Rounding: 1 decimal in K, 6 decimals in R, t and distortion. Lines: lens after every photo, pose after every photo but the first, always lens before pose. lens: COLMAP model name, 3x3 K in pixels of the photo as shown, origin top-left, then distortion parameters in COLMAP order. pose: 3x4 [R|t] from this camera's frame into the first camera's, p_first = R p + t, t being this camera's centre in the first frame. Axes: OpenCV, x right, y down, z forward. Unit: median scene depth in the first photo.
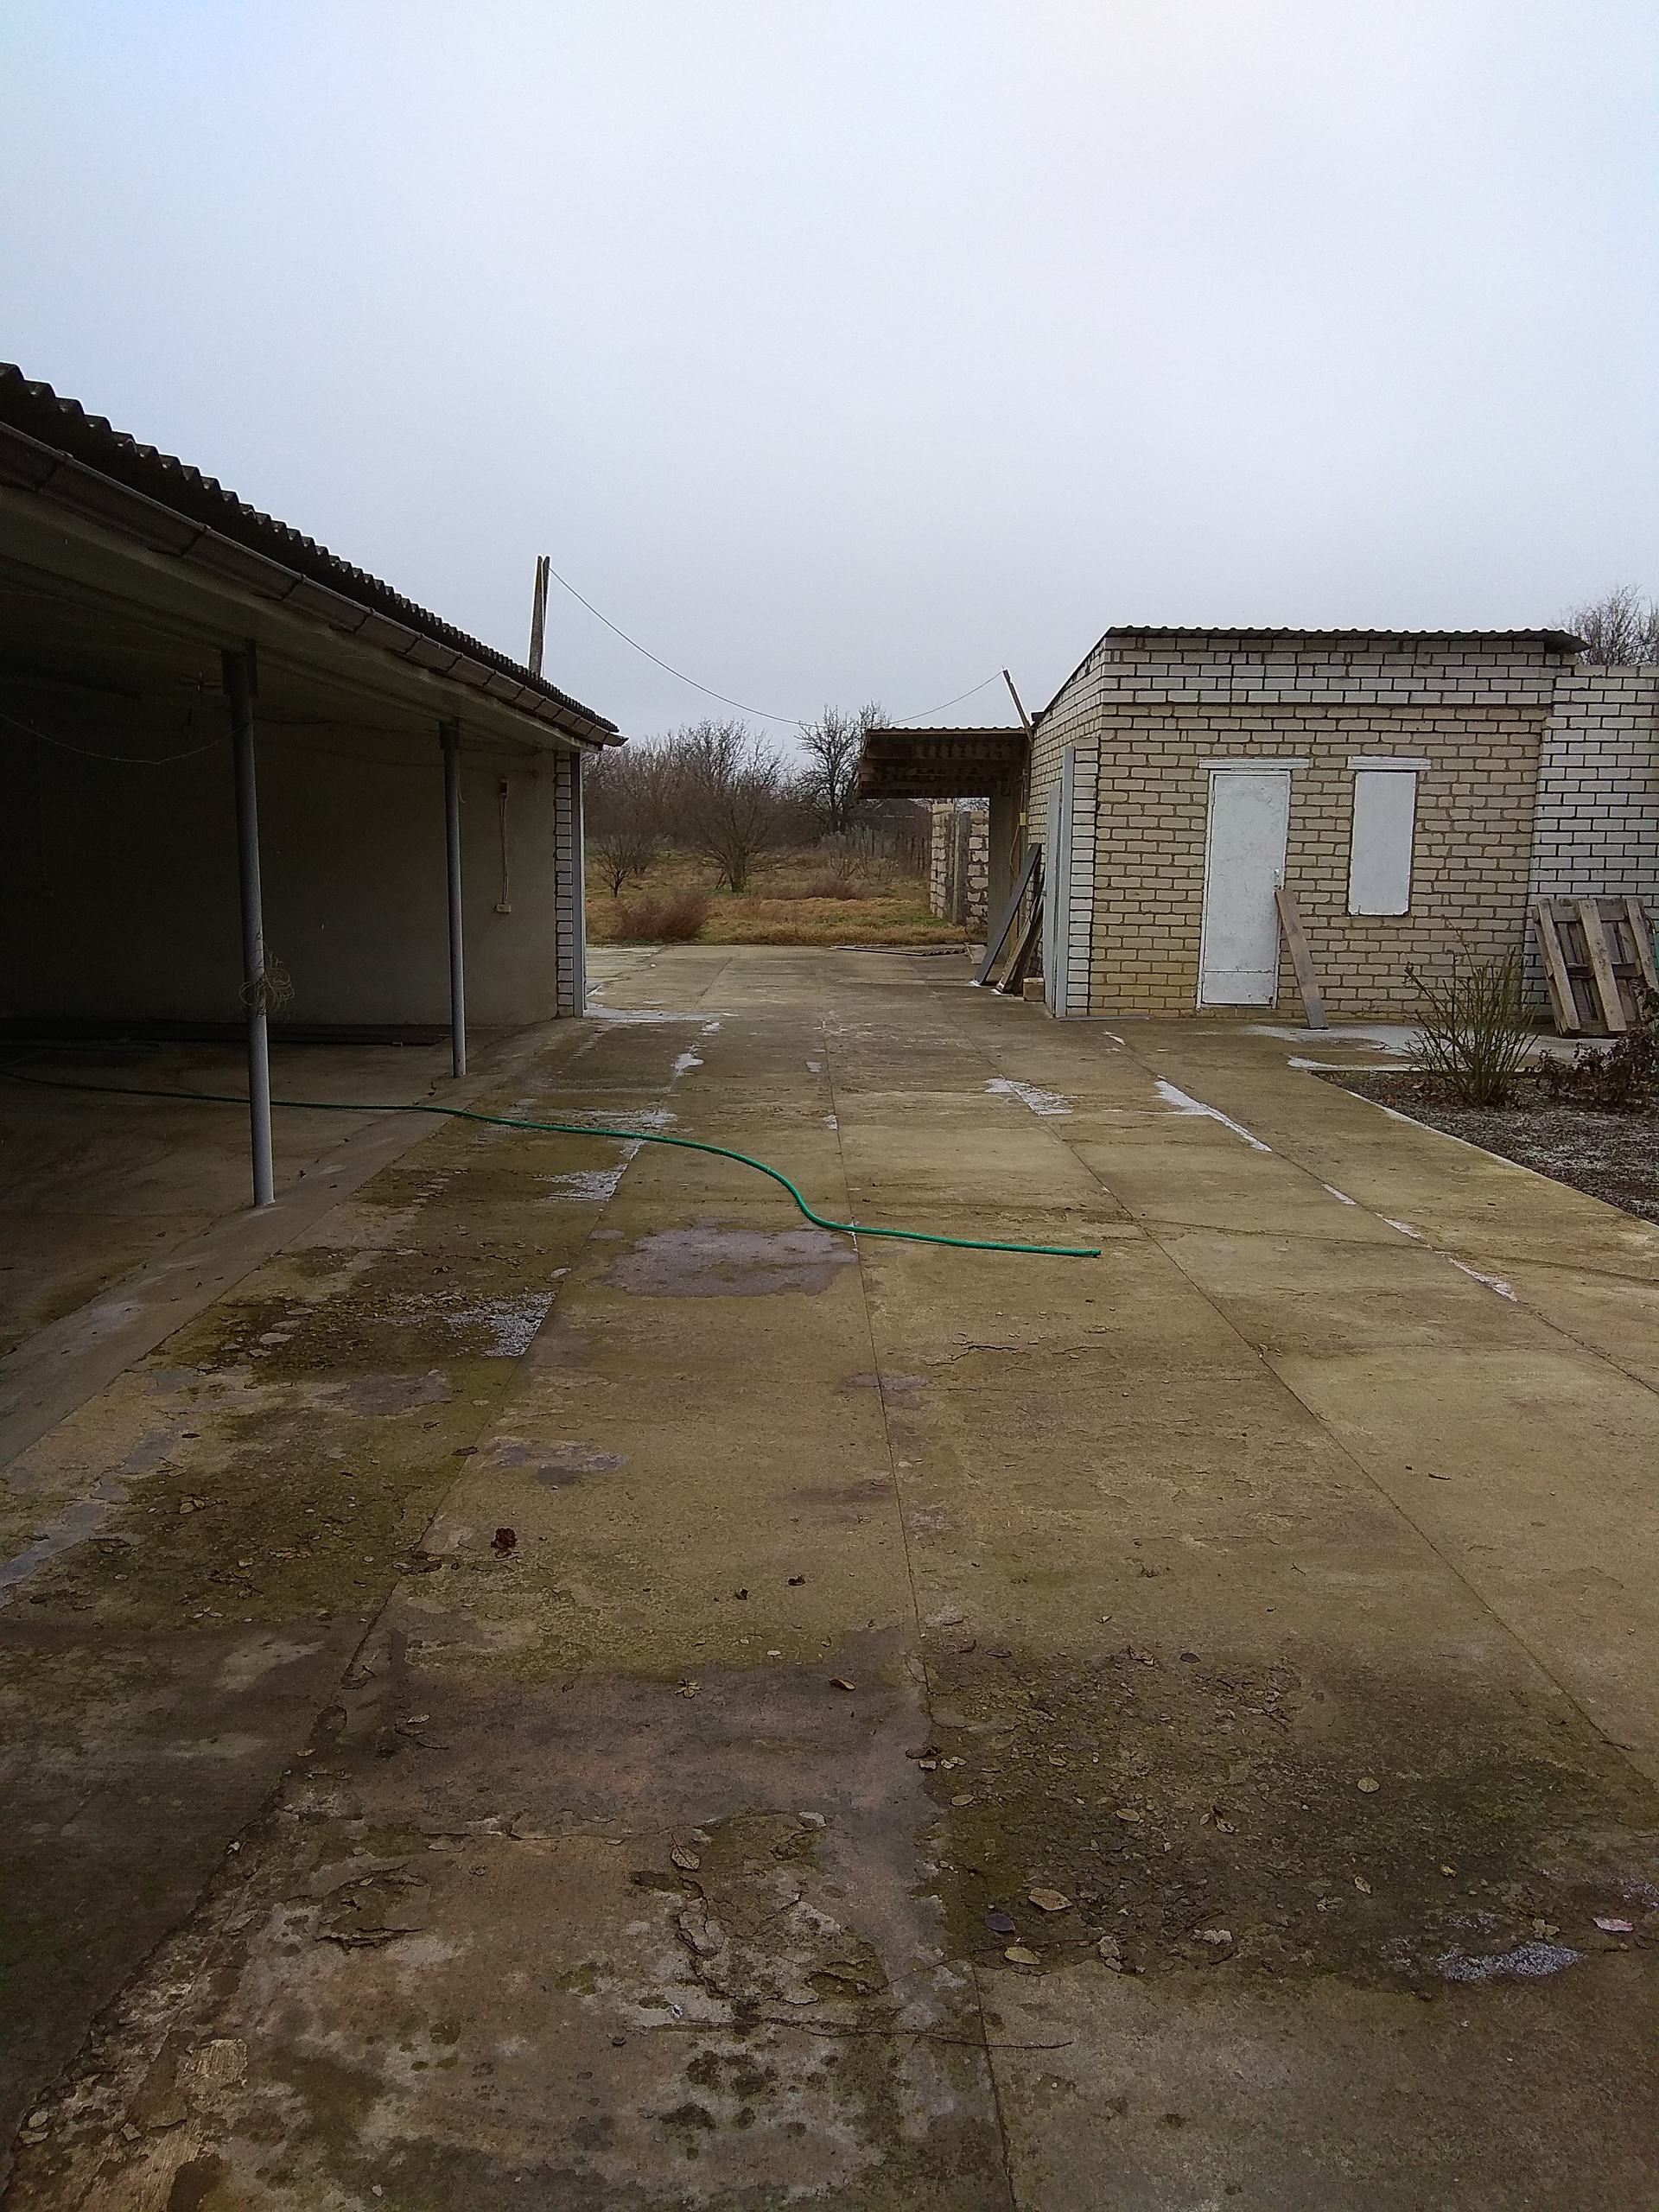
lens RADIAL K [[1649.9, 0, 829.5], [0, 1649.9, 1106.0], [0, 0, 1]] dist [0.121614, -0.193704]
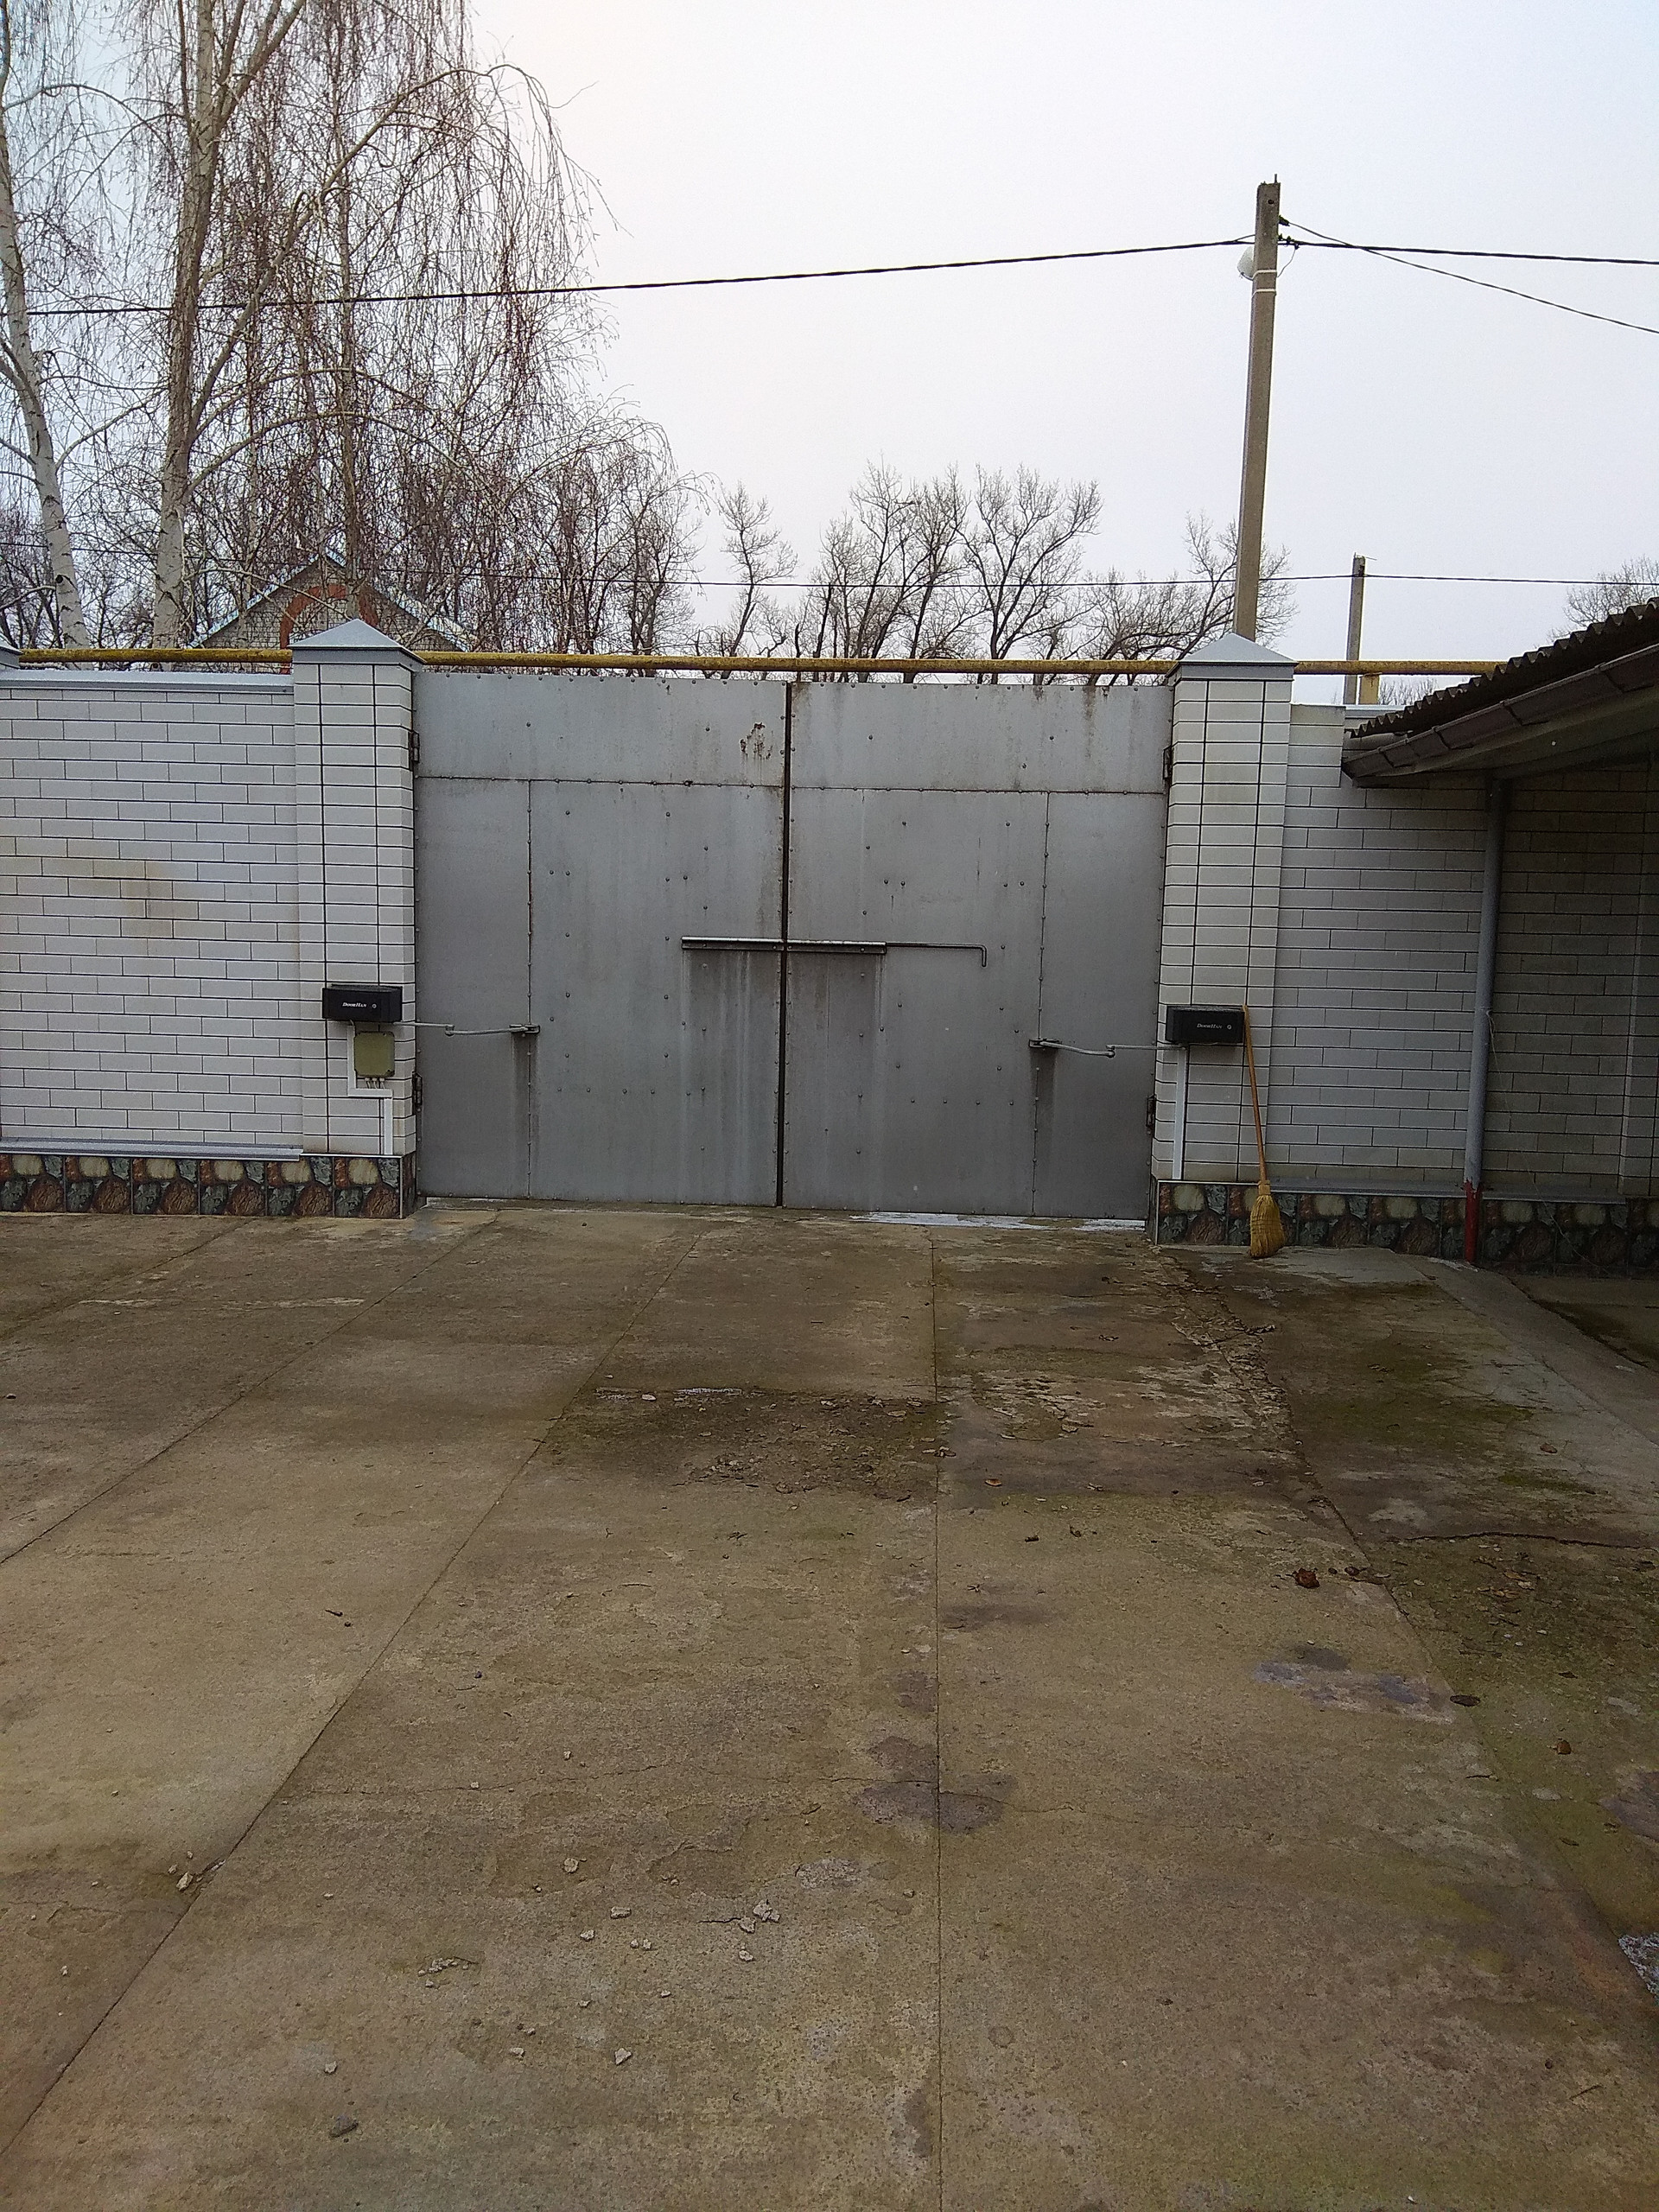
lens RADIAL K [[1649.9, 0, 829.5], [0, 1649.9, 1106.0], [0, 0, 1]] dist [0.121614, -0.193704]
pose [[-0.995784, -0.041927, 0.081580, 0.043312], [-0.018740, 0.963650, 0.266509, -0.355203], [-0.089789, 0.263857, -0.960374, 2.185650]]
